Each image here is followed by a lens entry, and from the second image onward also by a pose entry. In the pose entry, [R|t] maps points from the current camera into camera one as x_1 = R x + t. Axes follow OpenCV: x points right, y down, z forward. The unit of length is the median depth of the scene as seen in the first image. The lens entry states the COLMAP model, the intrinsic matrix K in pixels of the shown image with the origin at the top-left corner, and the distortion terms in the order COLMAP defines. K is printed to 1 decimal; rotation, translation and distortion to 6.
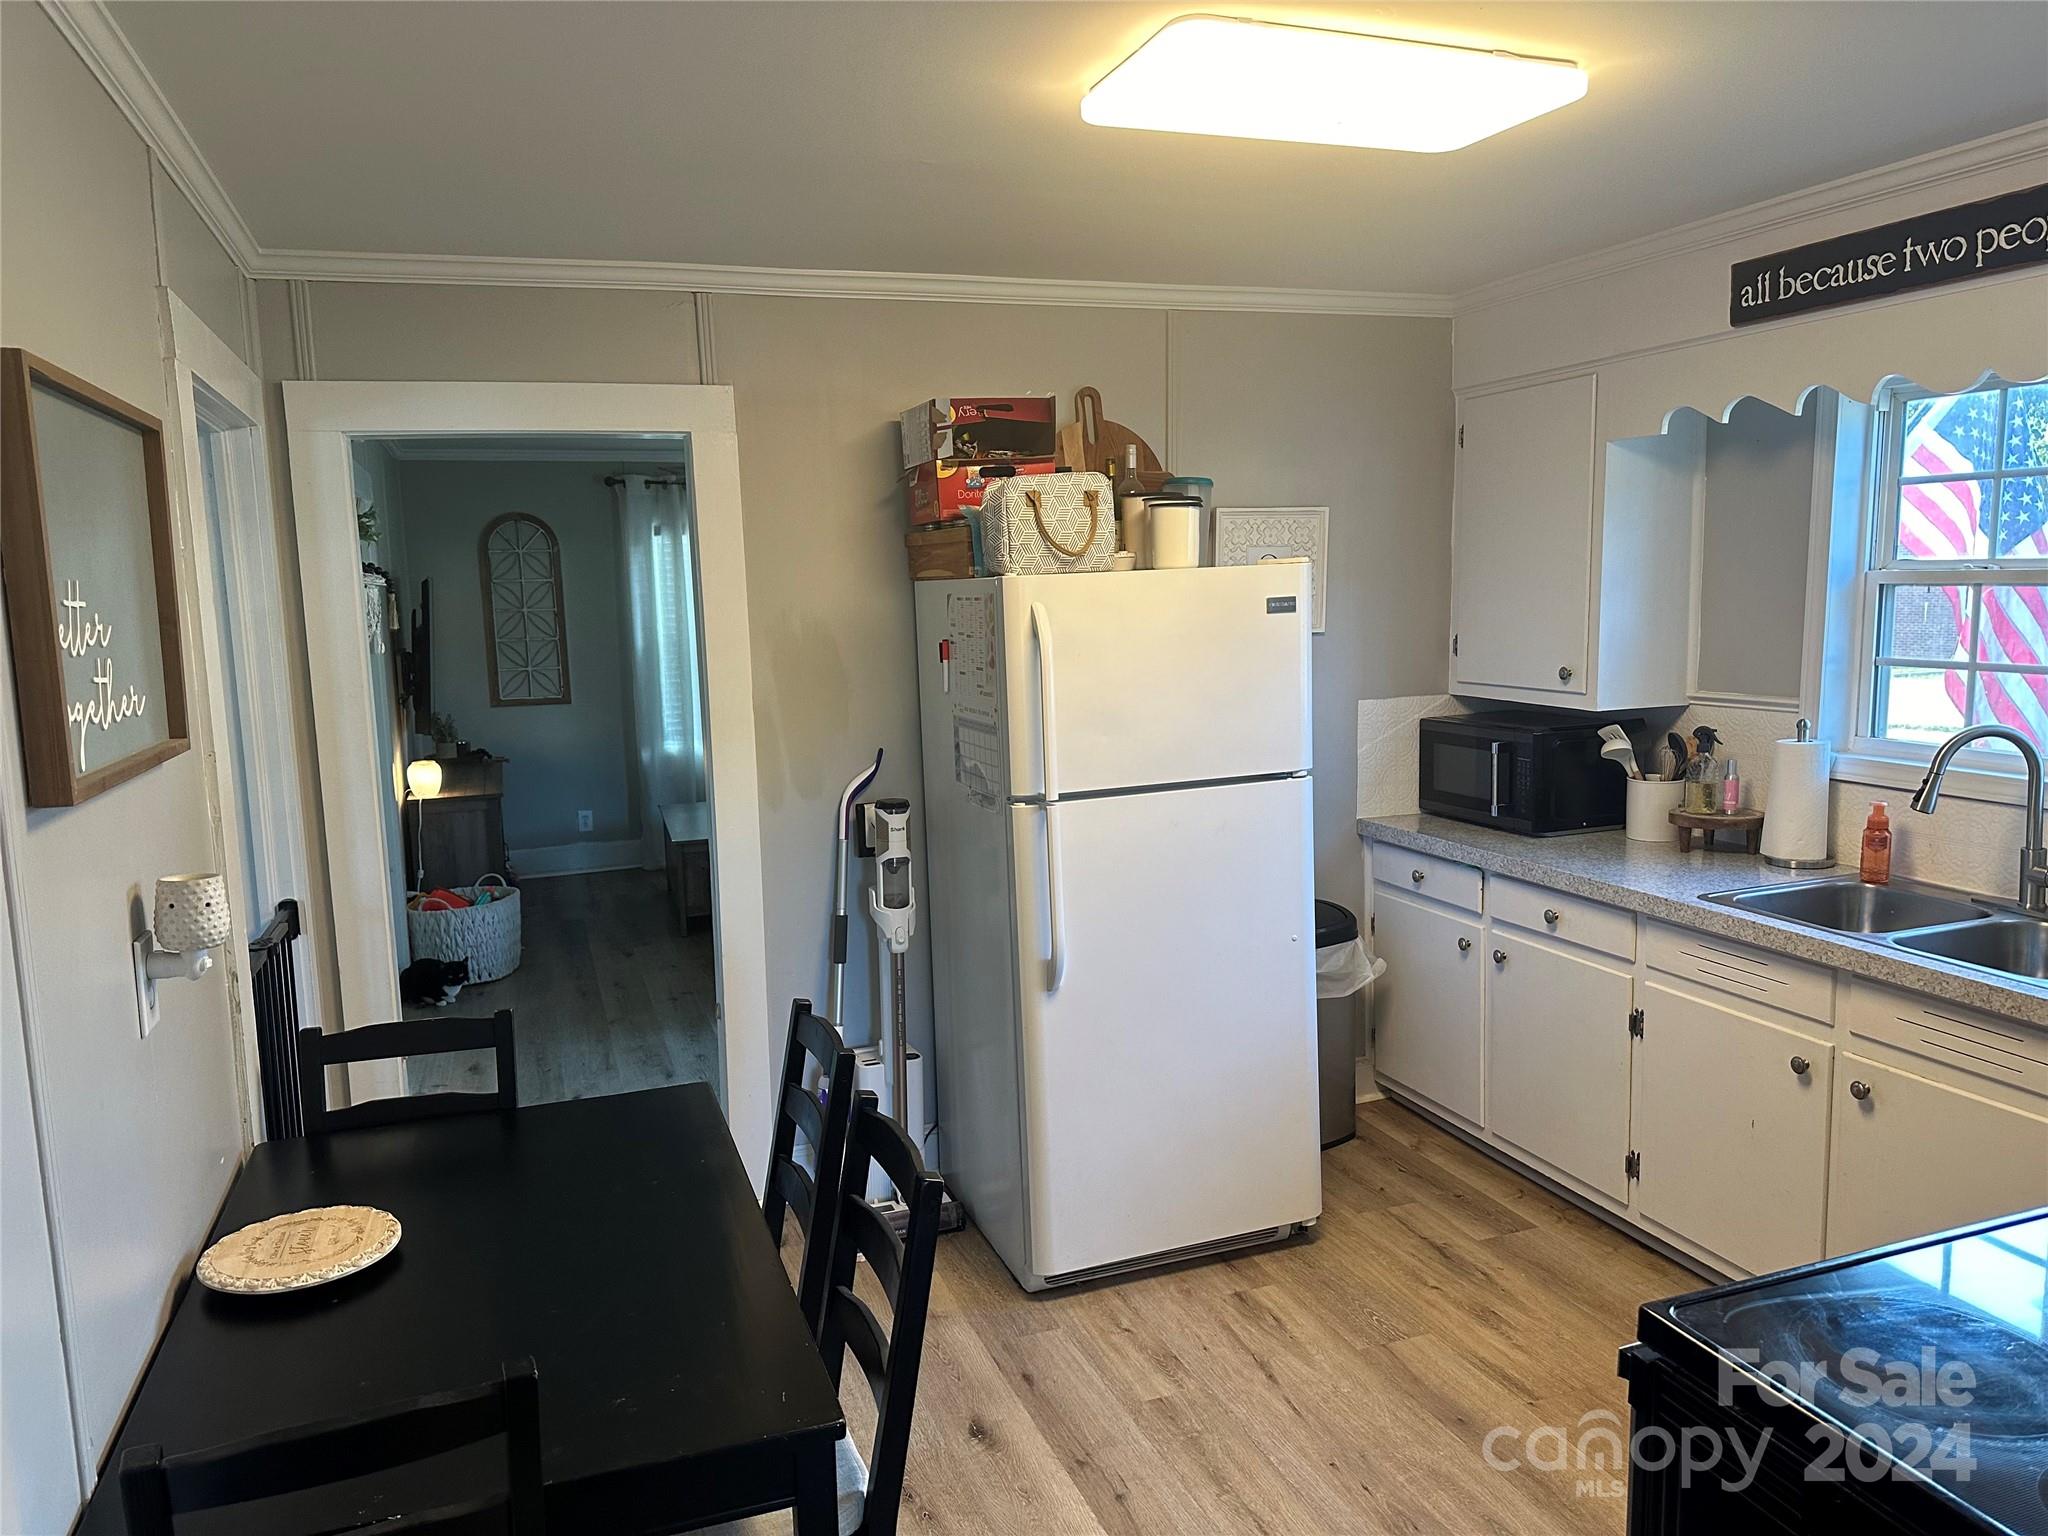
lens RADIAL K [[1432.0, 0, 1039.9], [0, 1432.0, 781.5], [0, 0, 1]] dist [0.077633, -0.101973]
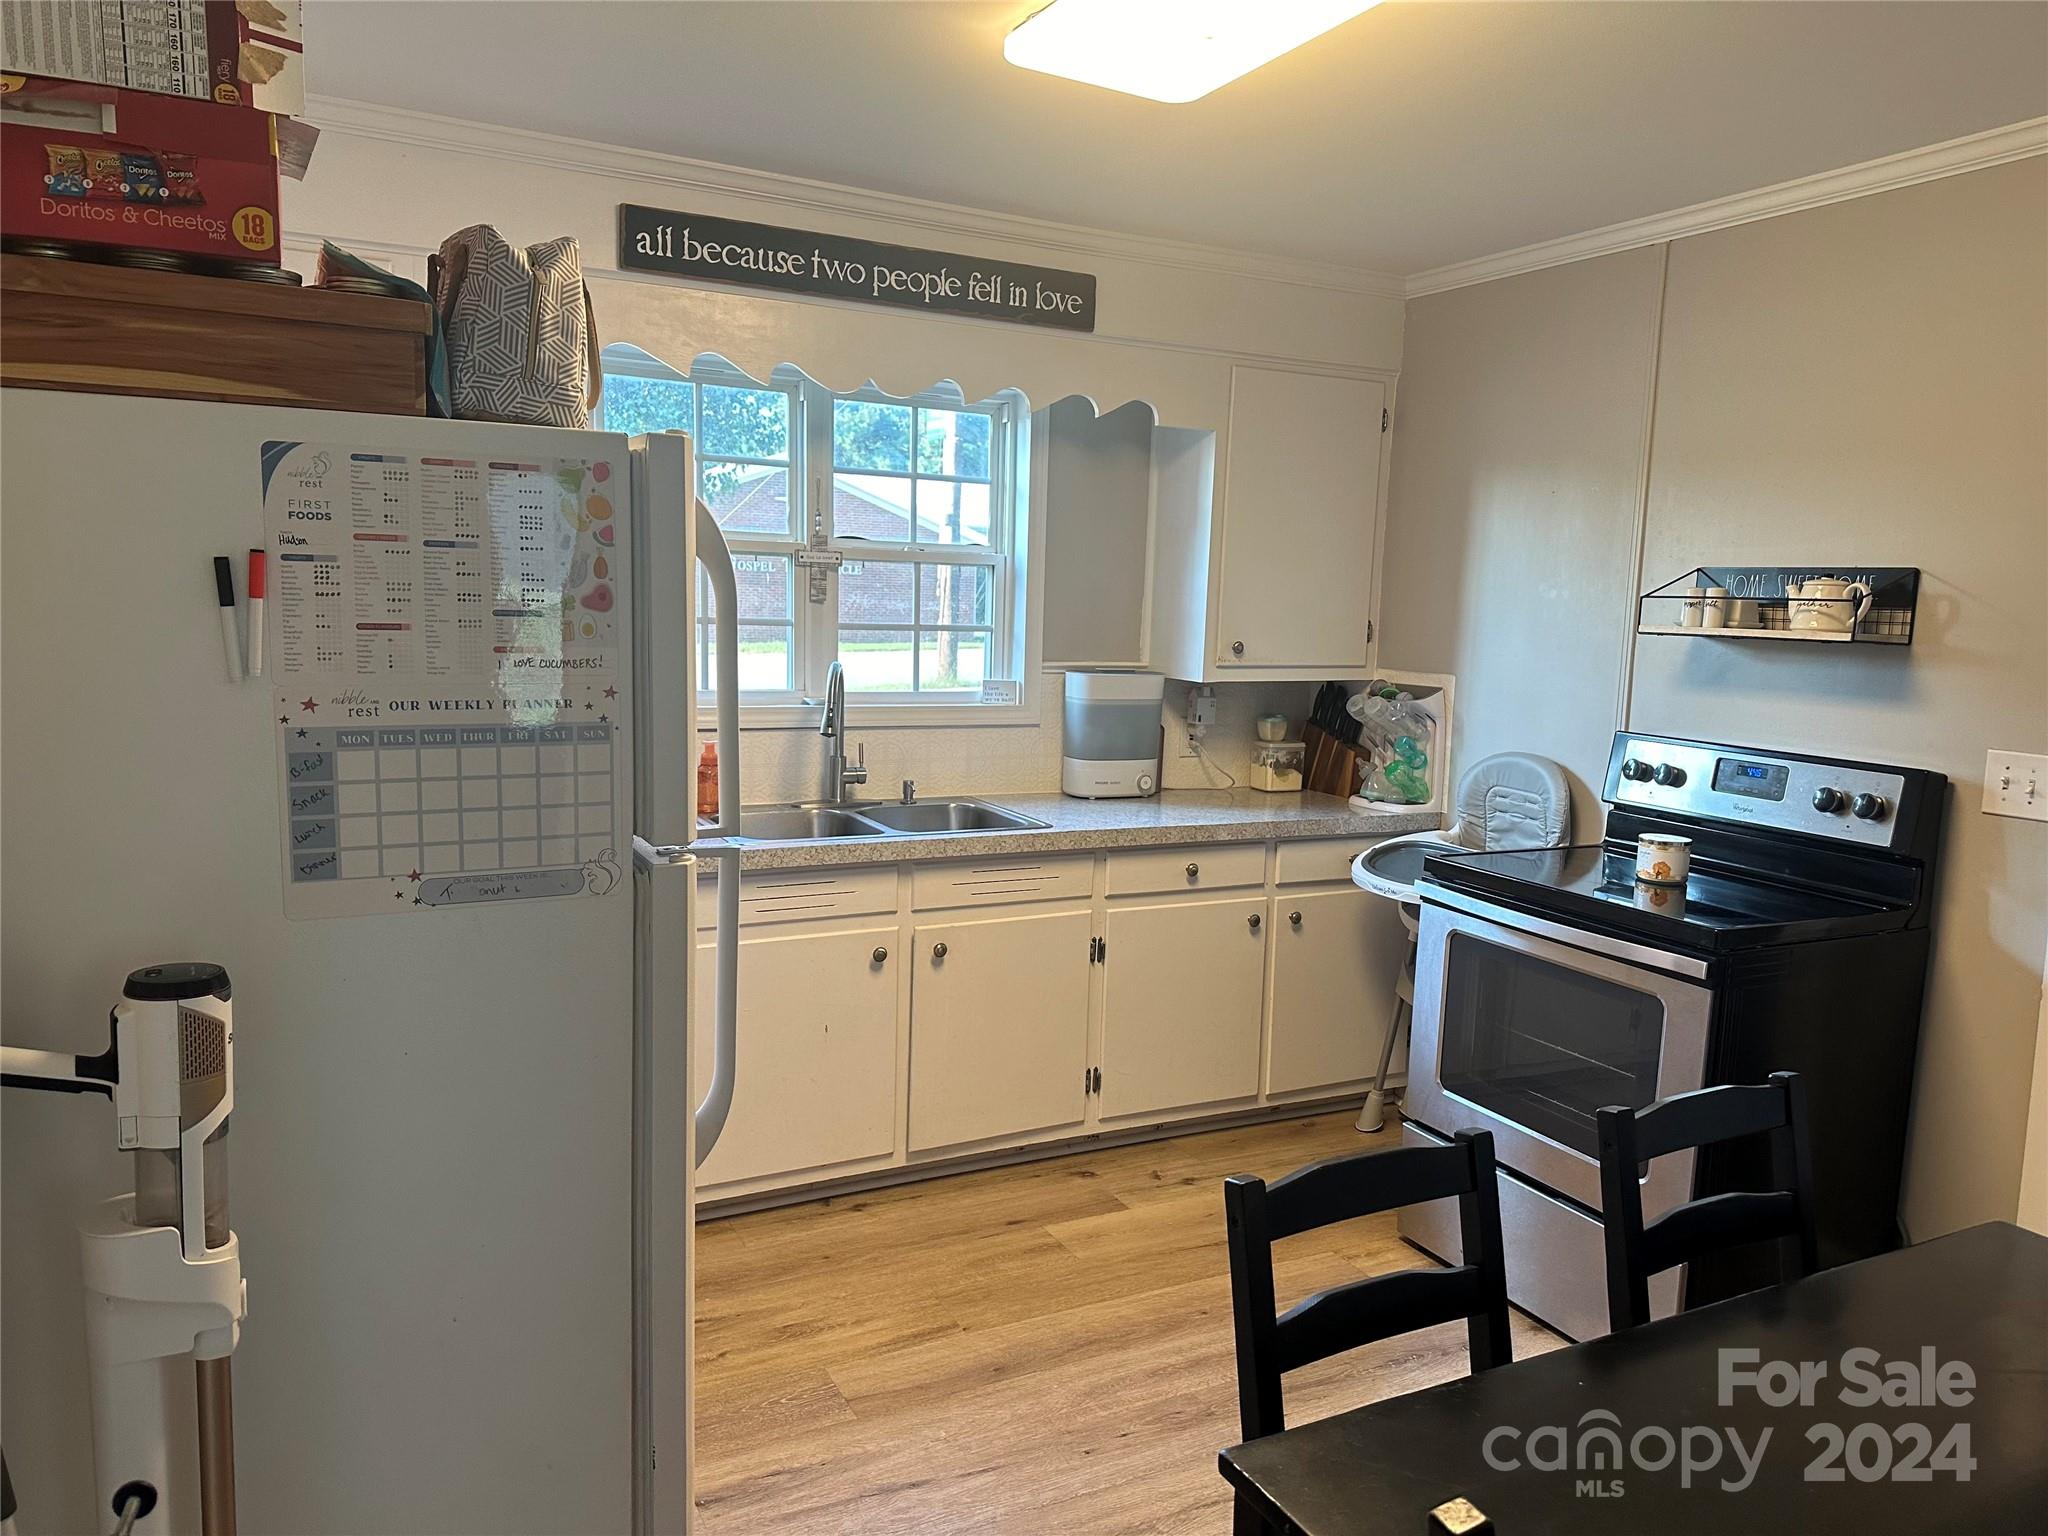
lens RADIAL K [[1432.0, 0, 1028.0], [0, 1432.0, 780.9], [0, 0, 1]] dist [0.077633, -0.101973]
pose [[-0.123644, -0.109156, 0.986305, -0.542439], [0.113211, 0.985890, 0.123302, -0.063349], [-0.985848, 0.126906, -0.109542, 0.872979]]
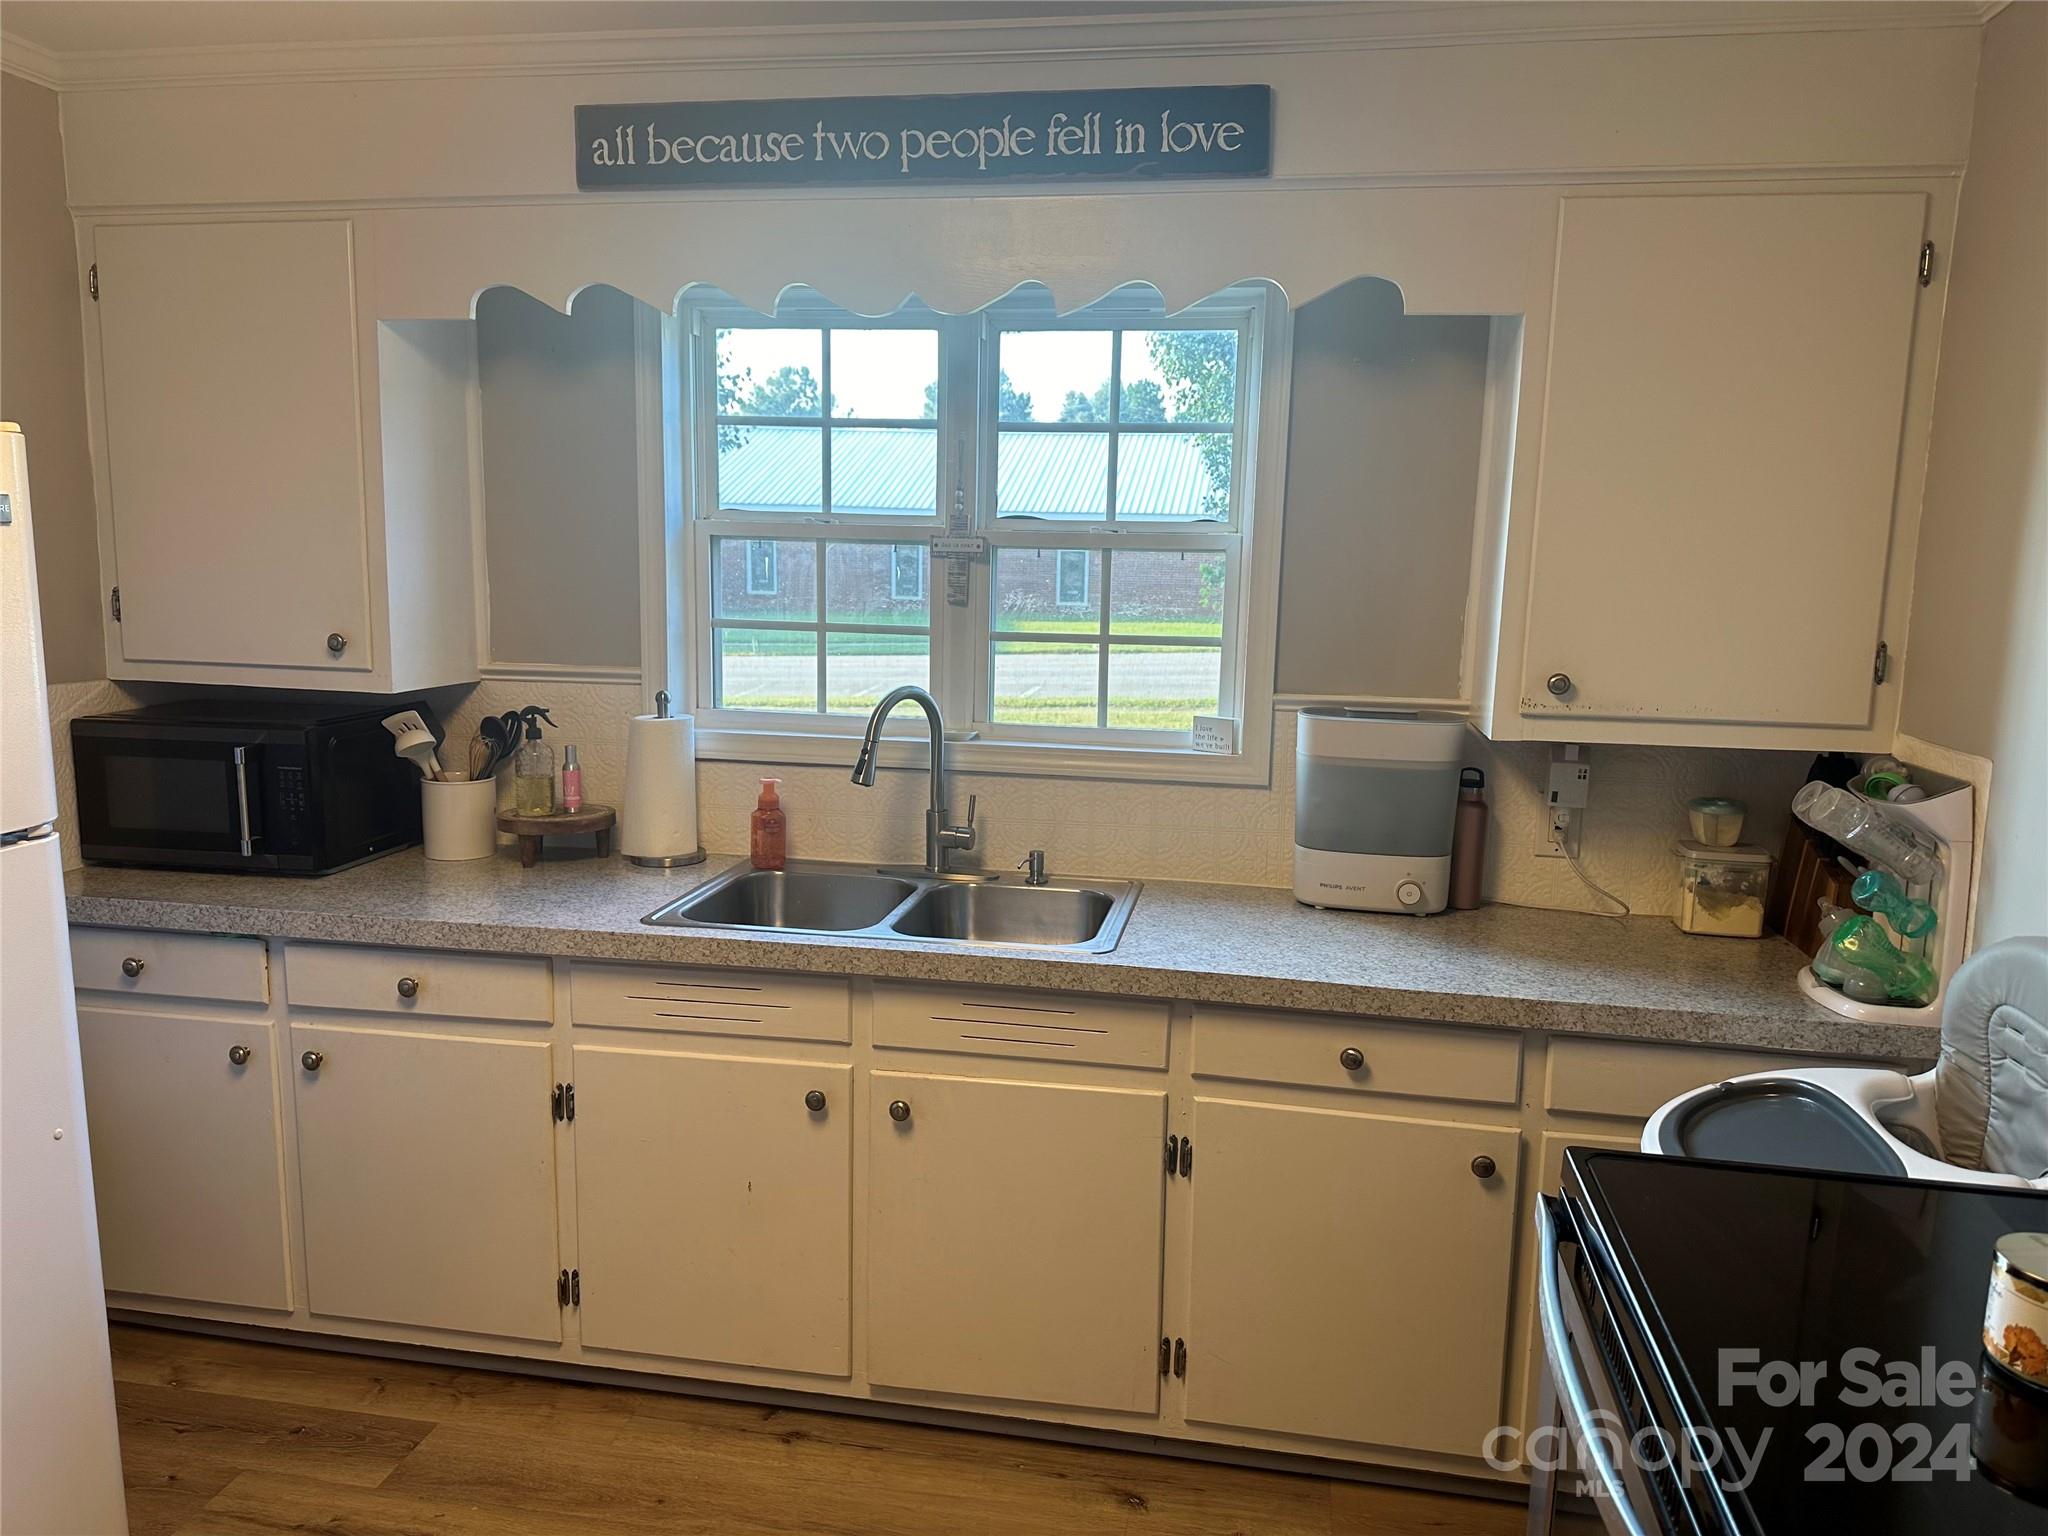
lens RADIAL K [[1432.0, 0, 1047.2], [0, 1432.0, 772.7], [0, 0, 1]] dist [0.077633, -0.101973]
pose [[0.507957, -0.094634, 0.856168, -0.088846], [0.089381, 0.994372, 0.056881, -0.024090], [-0.856733, 0.047632, 0.513557, 0.398401]]
